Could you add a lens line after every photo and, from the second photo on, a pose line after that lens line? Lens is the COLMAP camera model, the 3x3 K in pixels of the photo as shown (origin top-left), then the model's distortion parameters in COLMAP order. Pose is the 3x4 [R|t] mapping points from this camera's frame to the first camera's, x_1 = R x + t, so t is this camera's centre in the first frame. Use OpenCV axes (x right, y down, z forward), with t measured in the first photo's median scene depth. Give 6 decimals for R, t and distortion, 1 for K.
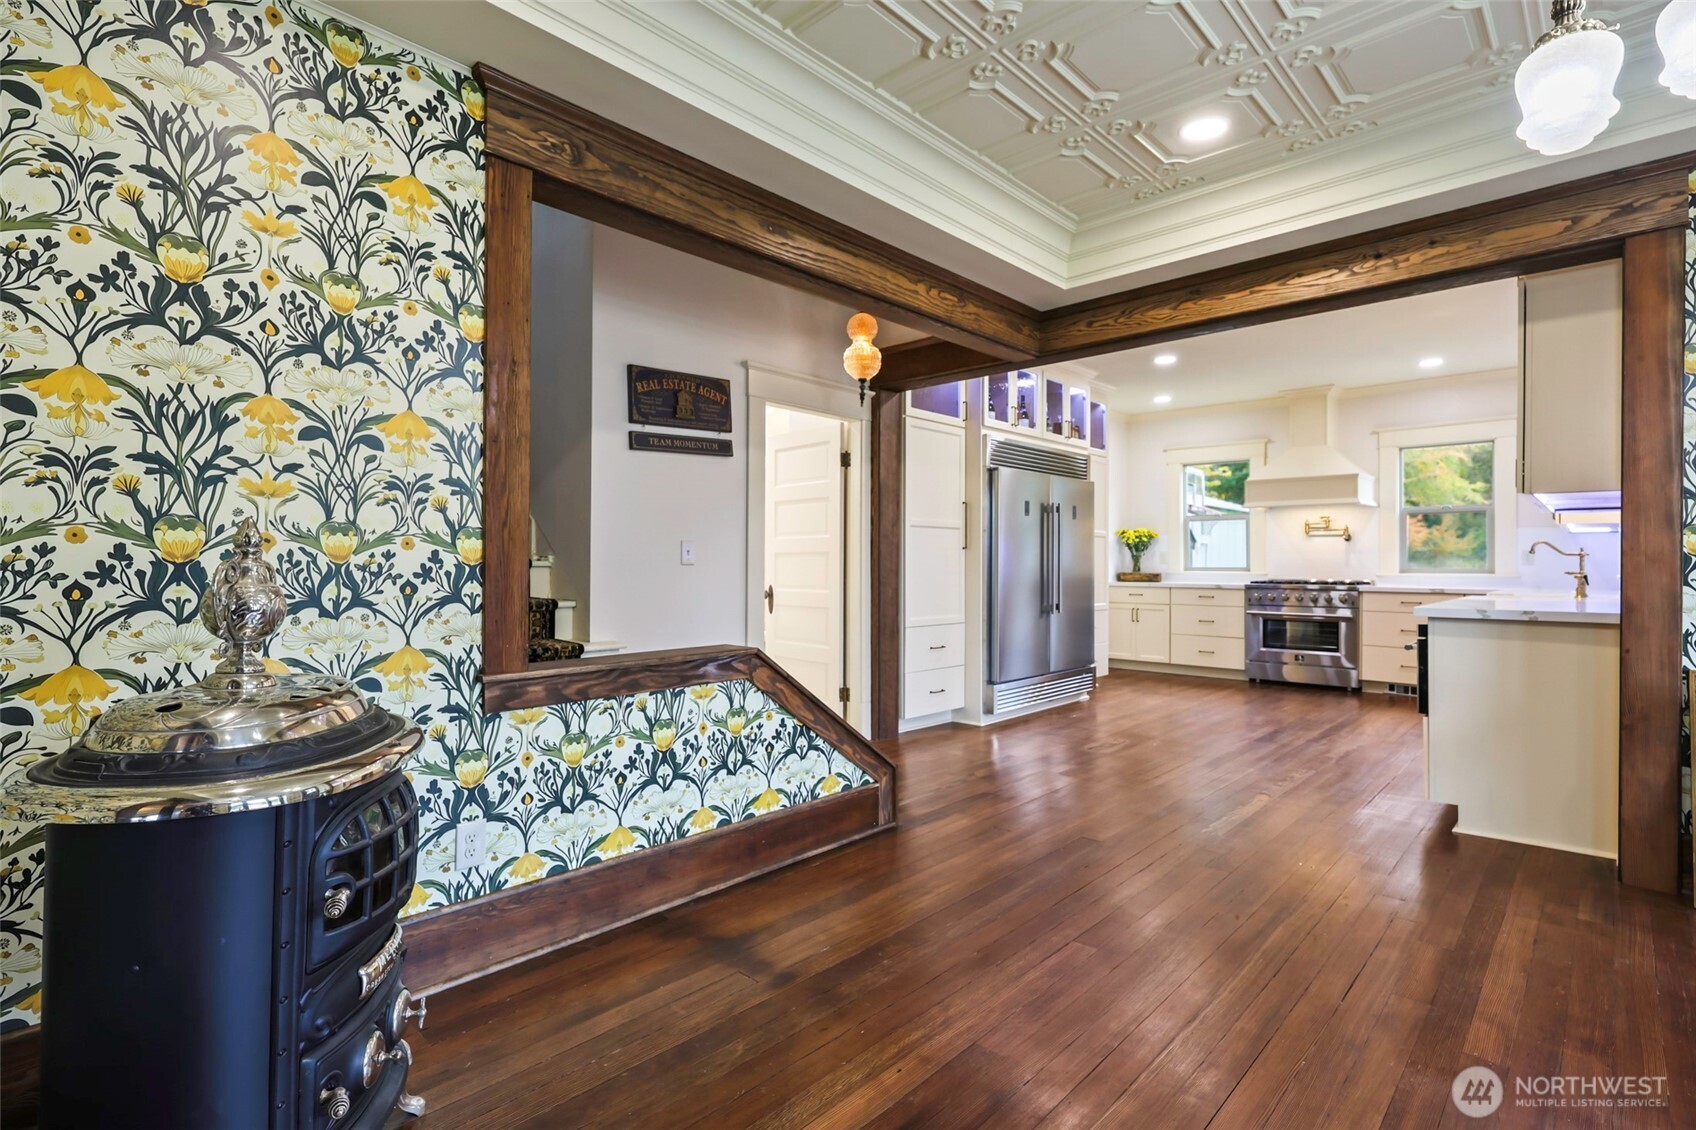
lens RADIAL K [[828.3, 0, 843.9], [0, 828.3, 560.0], [0, 0, 1]] dist [0.003650, 0.000886]
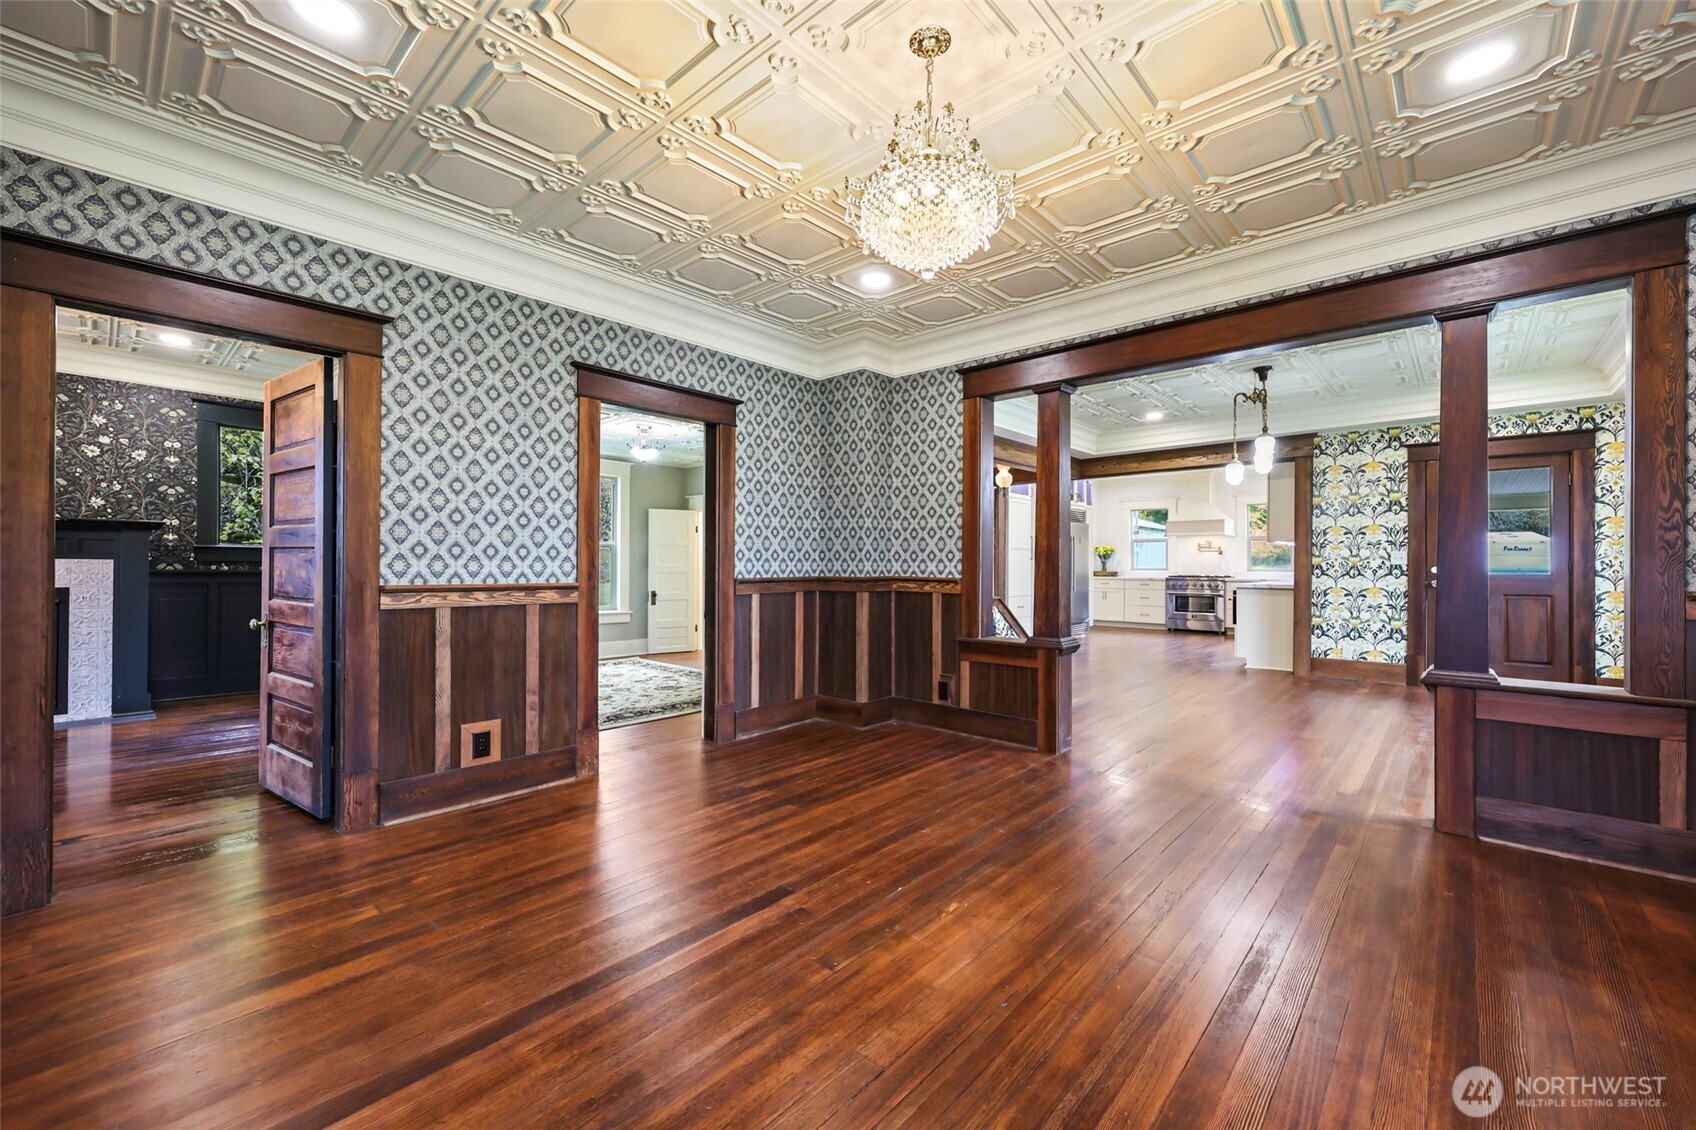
lens RADIAL K [[681.4, 0, 838.3], [0, 681.4, 562.0], [0, 0, 1]] dist [-0.003116, 0.000241]
pose [[0.999971, -0.001235, 0.007519, -0.258121], [0.001231, 0.999999, 0.000499, -0.006593], [-0.007519, -0.000490, 0.999972, -0.513490]]
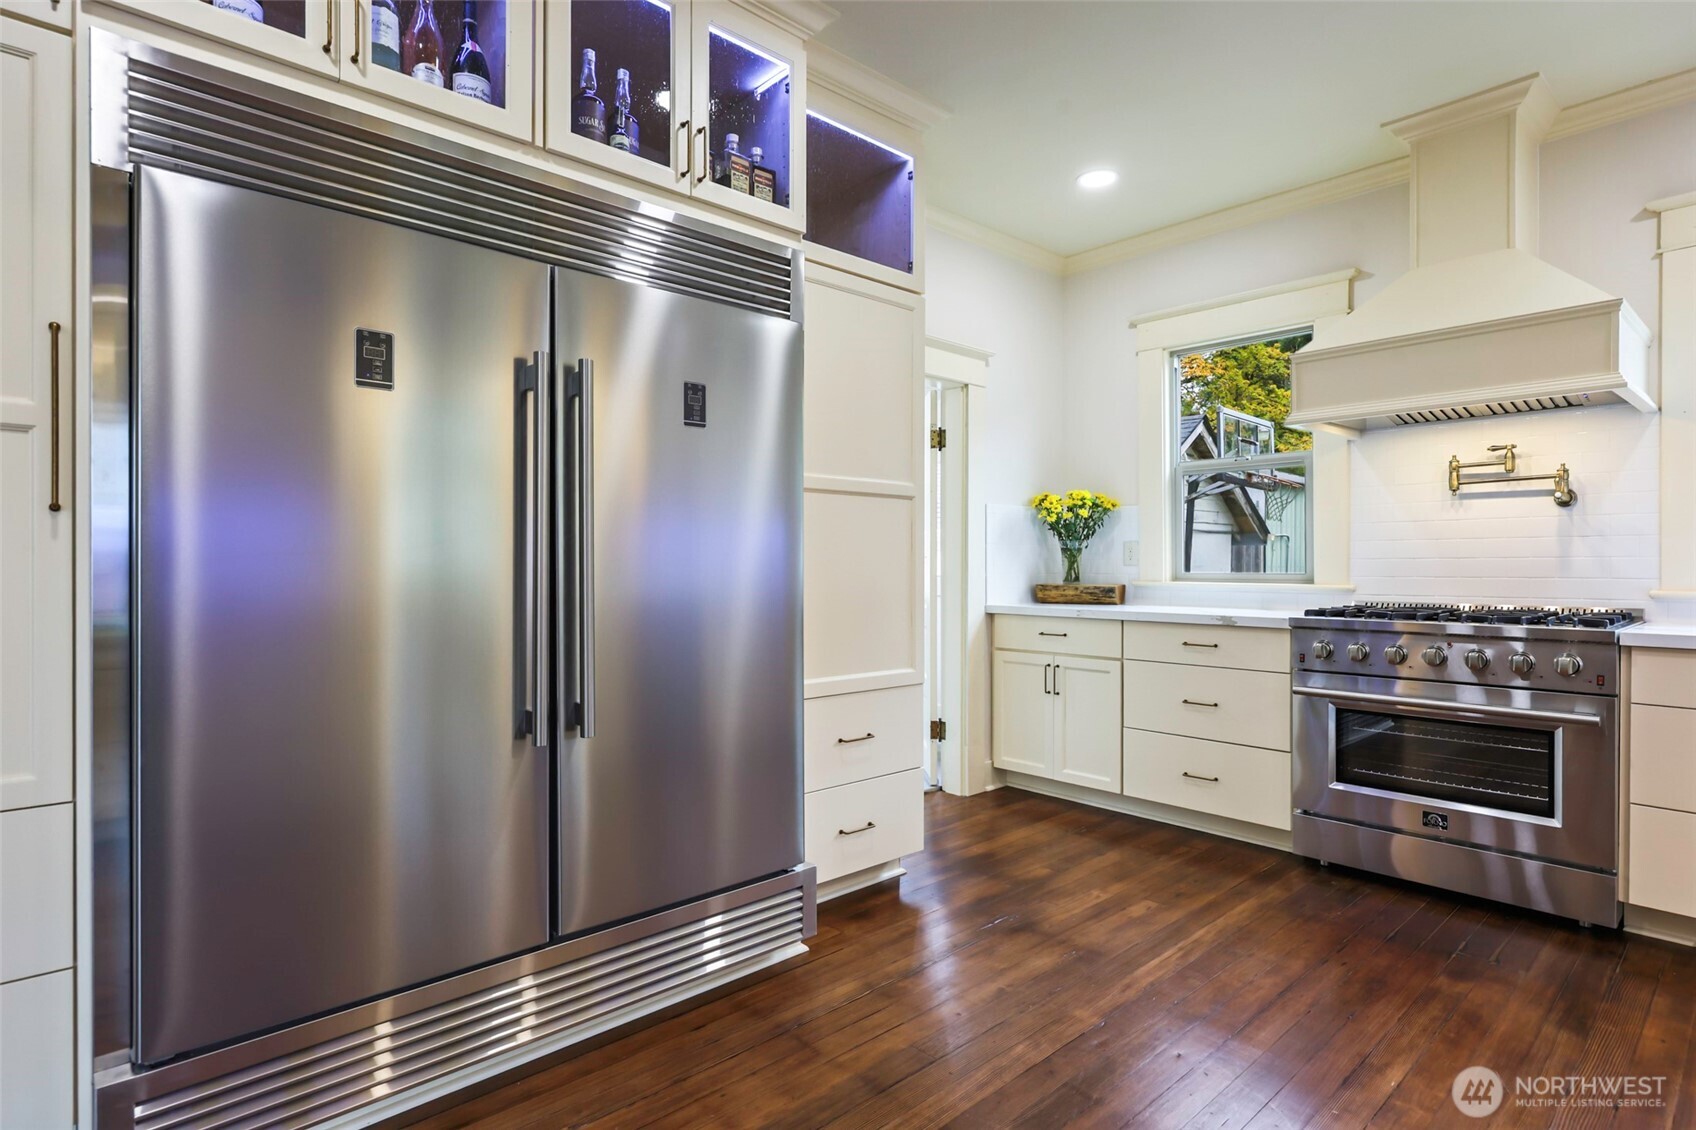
lens RADIAL K [[865.3, 0, 854.0], [0, 865.3, 571.9], [0, 0, 1]] dist [-0.004405, -0.000228]
pose [[0.996886, -0.002544, -0.078814, 0.311000], [0.003409, 0.999935, 0.010840, 0.002561], [0.078781, -0.011075, 0.996830, 0.578410]]
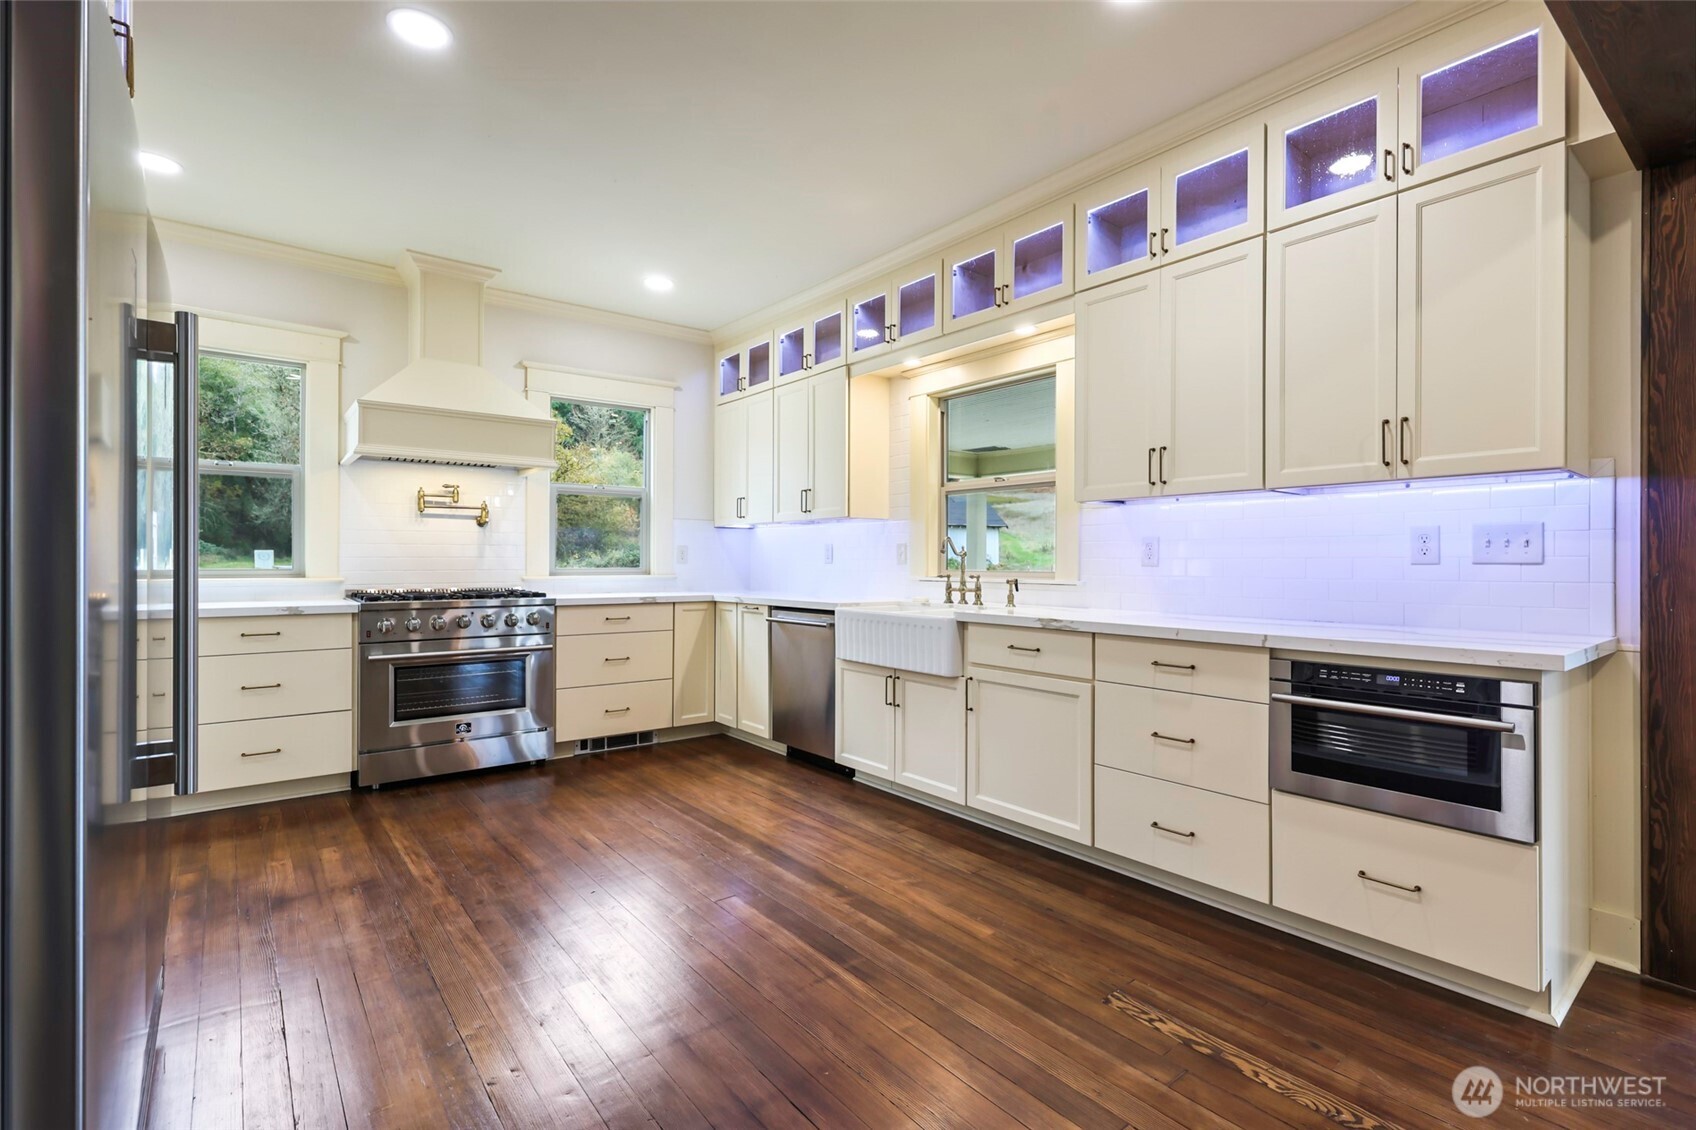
lens RADIAL K [[782.6, 0, 854.2], [0, 782.6, 558.6], [0, 0, 1]] dist [0.002000, 0.000214]
pose [[0.153576, -0.001241, 0.988136, 0.056922], [-0.006401, 0.999977, 0.002251, -0.001218], [-0.988116, -0.006670, 0.153564, 0.631922]]
